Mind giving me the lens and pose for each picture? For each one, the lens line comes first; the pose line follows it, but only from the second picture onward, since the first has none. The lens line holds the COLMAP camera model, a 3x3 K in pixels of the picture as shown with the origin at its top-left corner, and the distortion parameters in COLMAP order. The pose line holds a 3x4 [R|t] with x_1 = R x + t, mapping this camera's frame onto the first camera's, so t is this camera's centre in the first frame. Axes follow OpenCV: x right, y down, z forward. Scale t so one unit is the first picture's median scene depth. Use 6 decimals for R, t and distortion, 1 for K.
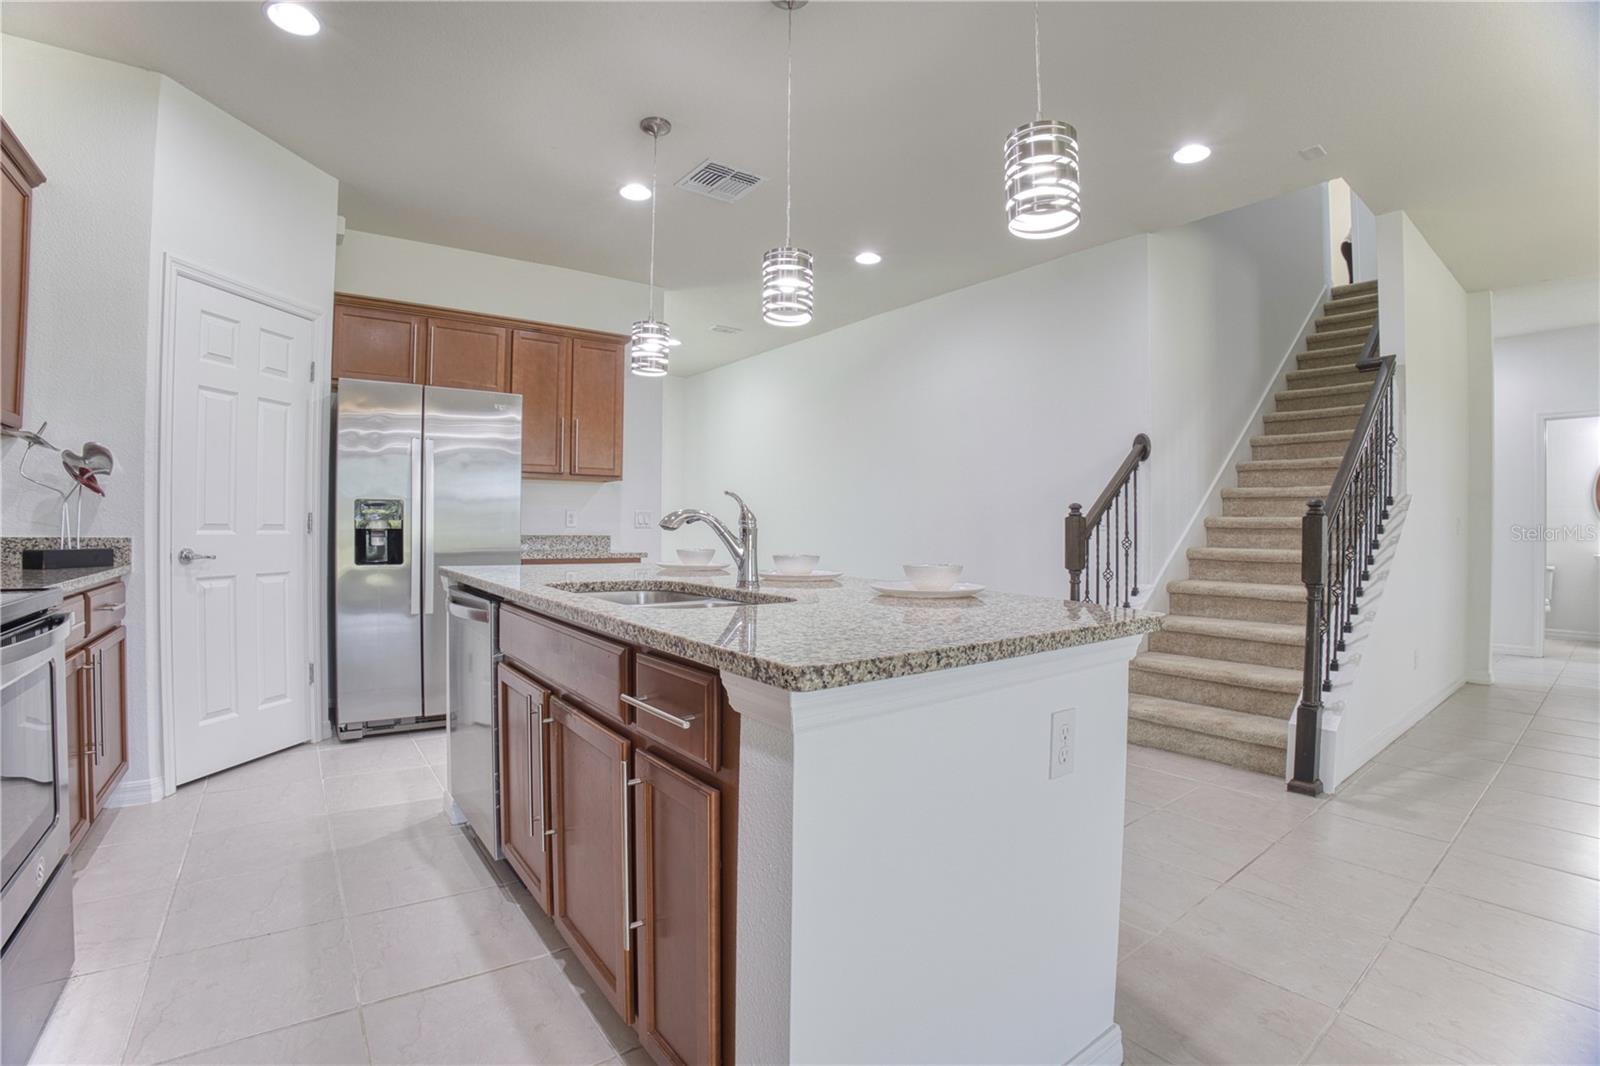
lens RADIAL K [[730.5, 0, 800.0], [0, 730.5, 533.0], [0, 0, 1]] dist [-0.136880, 0.032580]
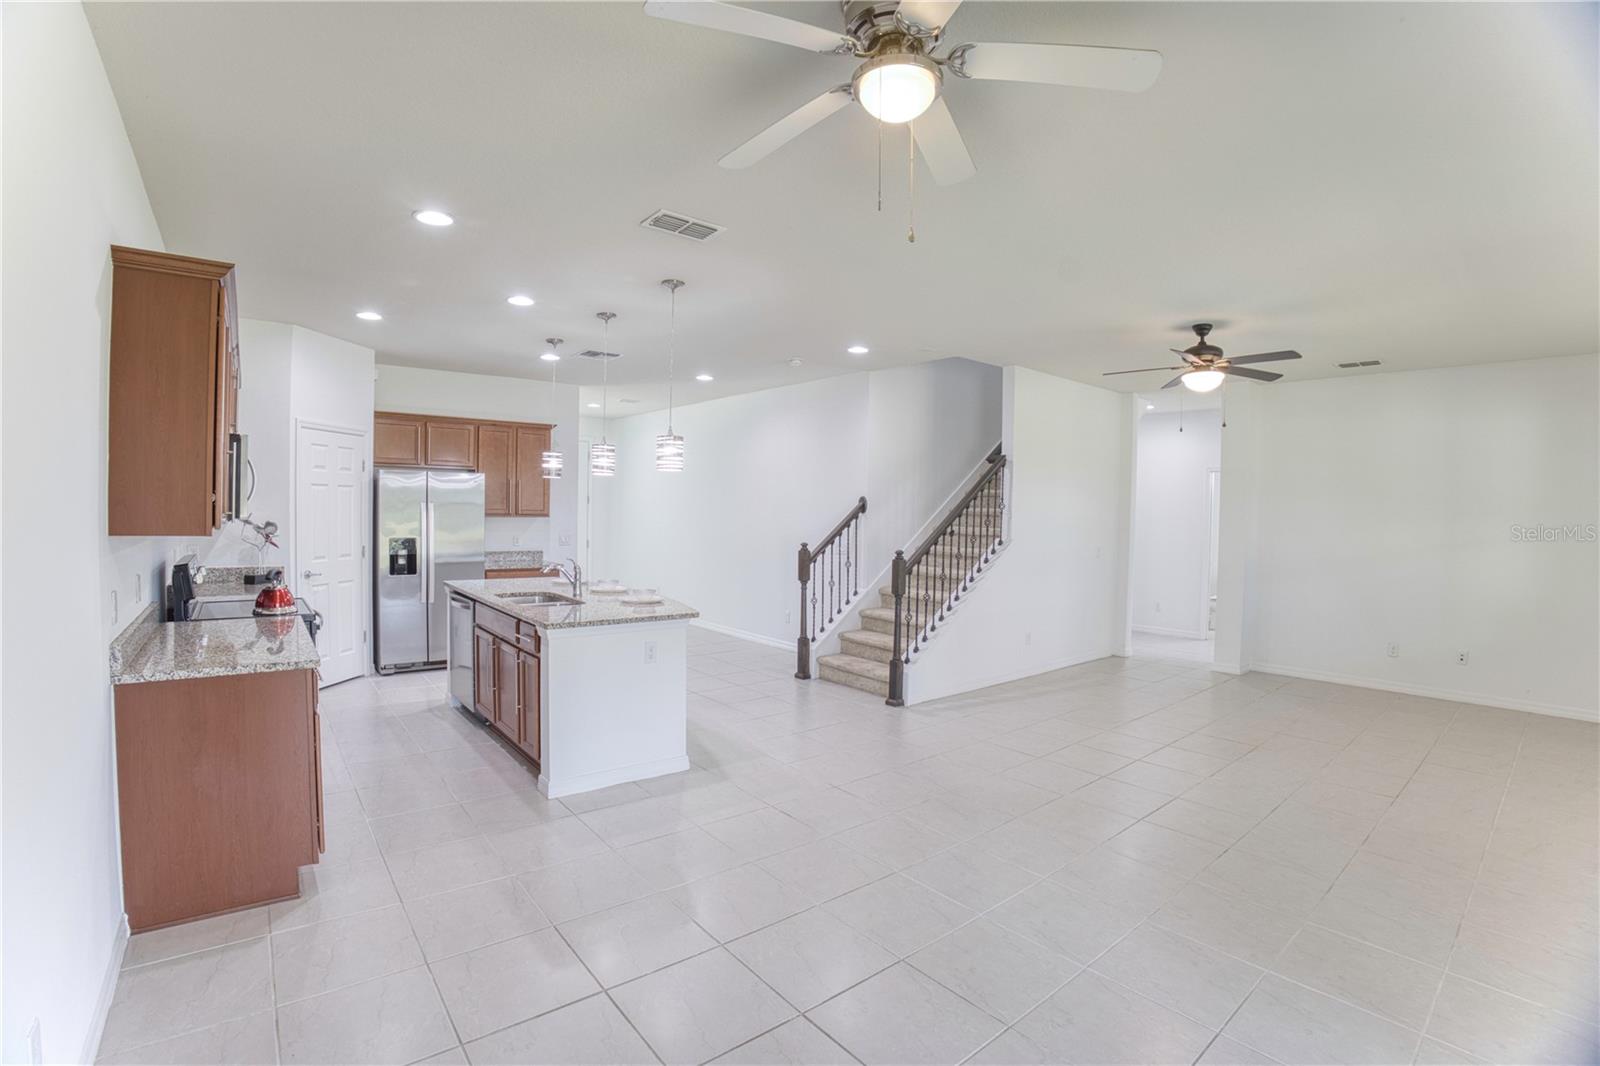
lens RADIAL K [[730.5, 0, 800.0], [0, 730.5, 533.0], [0, 0, 1]] dist [-0.136880, 0.032580]
pose [[0.998933, 0.010320, 0.045021, 0.328172], [-0.011505, 0.999592, 0.026144, -0.123031], [-0.044732, -0.026634, 0.998644, -0.838213]]
